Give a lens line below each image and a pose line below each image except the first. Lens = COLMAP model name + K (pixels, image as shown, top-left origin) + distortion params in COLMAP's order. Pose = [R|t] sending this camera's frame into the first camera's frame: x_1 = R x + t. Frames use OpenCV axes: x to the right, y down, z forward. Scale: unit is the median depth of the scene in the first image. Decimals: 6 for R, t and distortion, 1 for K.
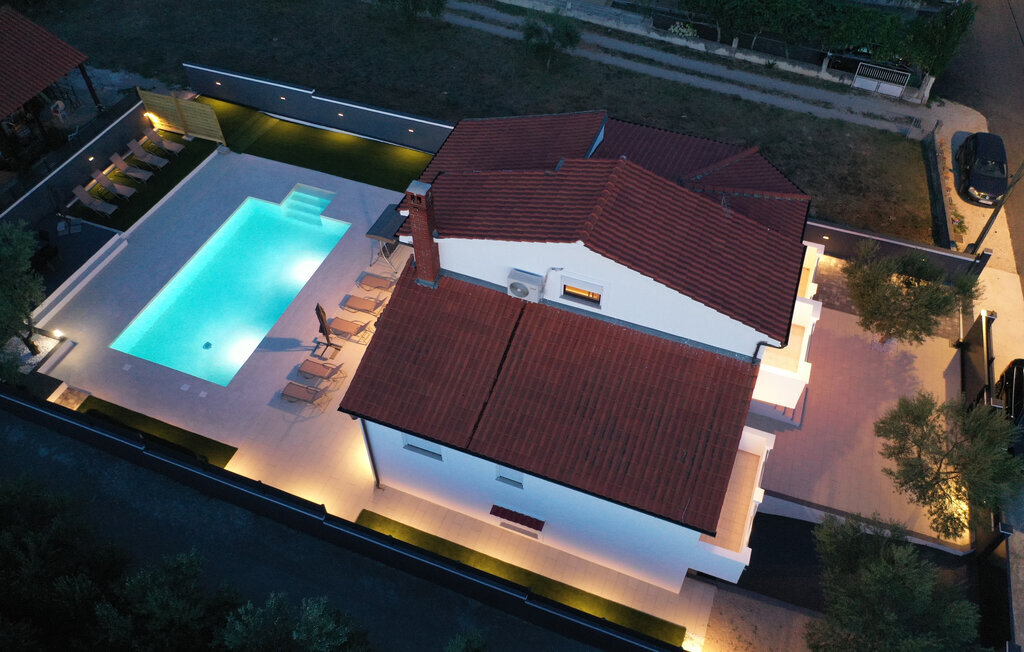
lens RADIAL K [[809.1, 0, 499.4], [0, 809.1, 314.3], [0, 0, 1]] dist [-0.009512, -0.000197]
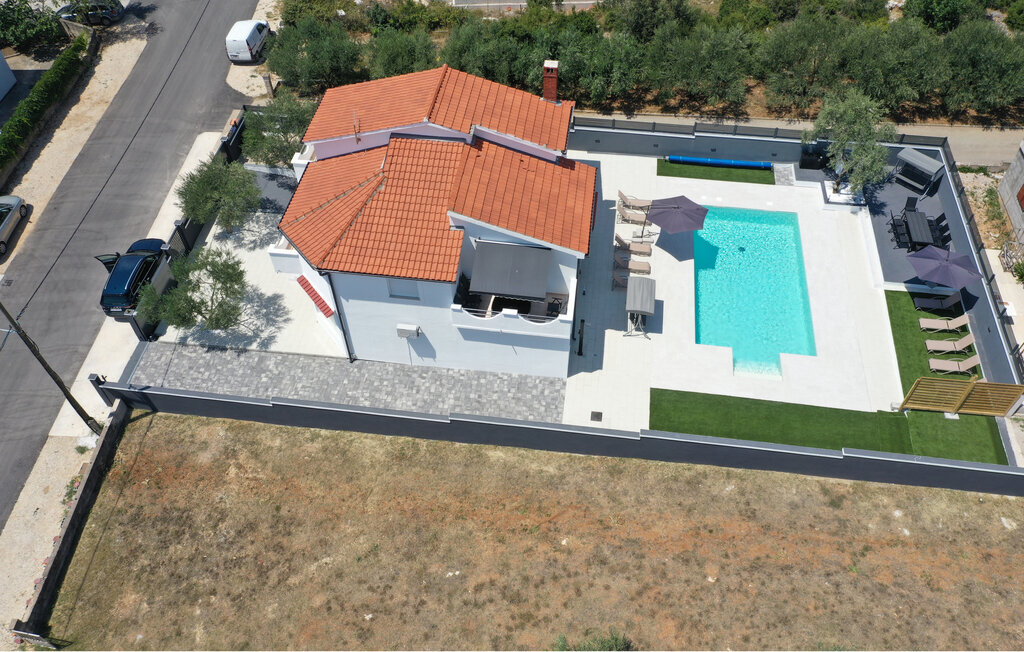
lens RADIAL K [[809.1, 0, 499.4], [0, 809.1, 314.3], [0, 0, 1]] dist [-0.009512, -0.000197]
pose [[-0.973883, 0.185270, -0.131254, 0.157583], [-0.151462, -0.099448, 0.983448, -0.898359], [0.169150, 0.977643, 0.124912, 0.658451]]
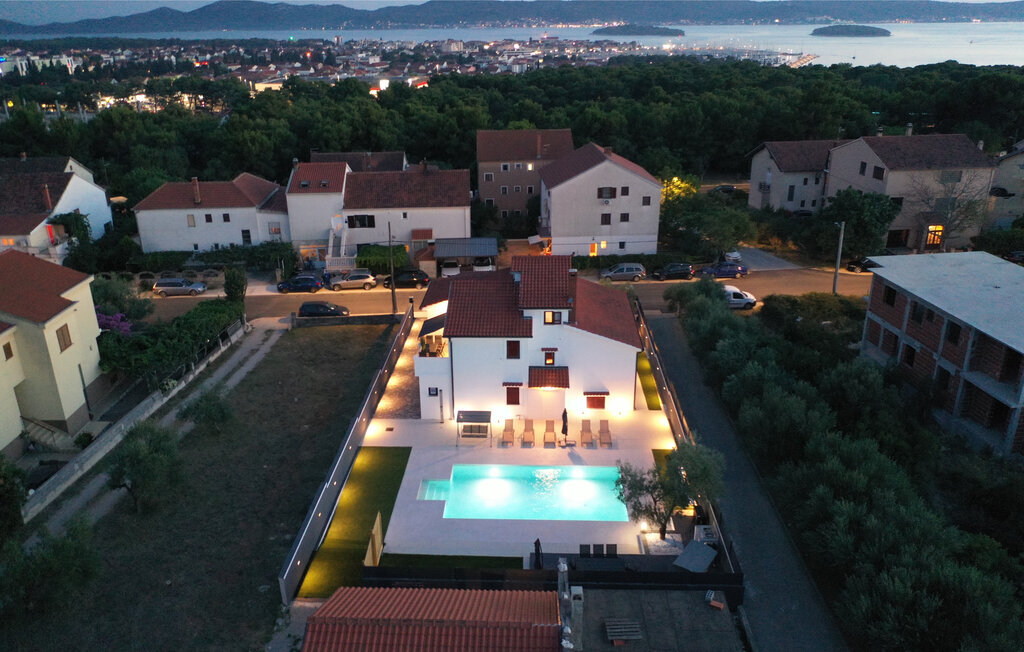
lens RADIAL K [[809.1, 0, 499.4], [0, 809.1, 314.3], [0, 0, 1]] dist [-0.009512, -0.000197]
pose [[-0.316641, -0.323954, 0.891511, -1.093247], [0.710861, 0.541239, 0.449152, -0.657278], [-0.628025, 0.775960, 0.058908, 0.564246]]
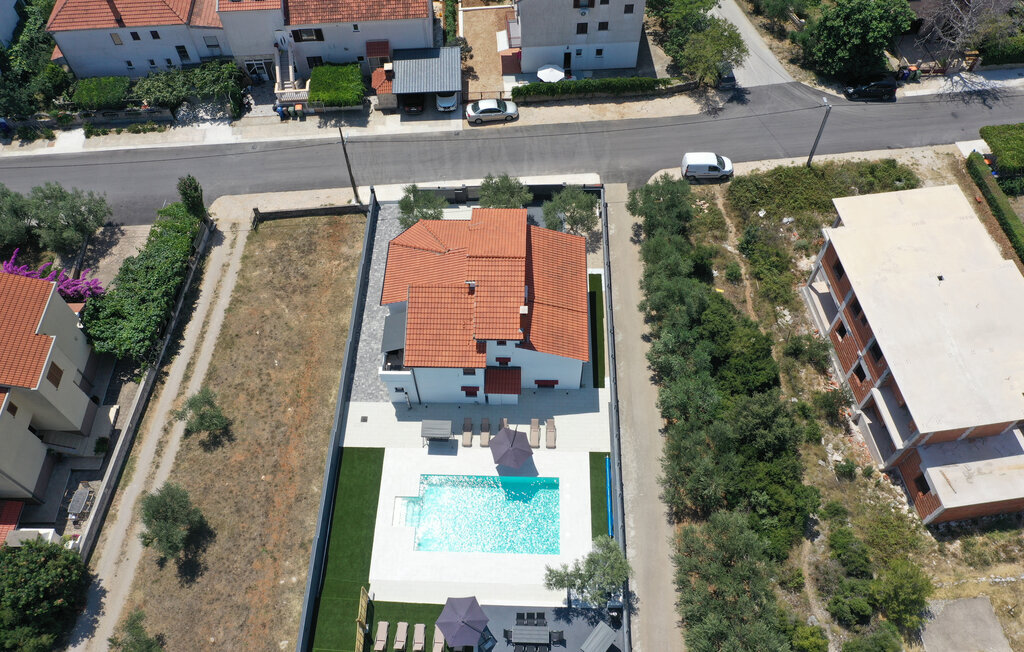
lens RADIAL K [[809.1, 0, 499.4], [0, 809.1, 314.3], [0, 0, 1]] dist [-0.009512, -0.000197]
pose [[-0.332597, -0.777609, 0.533576, -0.691638], [0.715316, 0.160697, 0.680074, -0.936663], [-0.614576, 0.607866, 0.502788, -0.066988]]
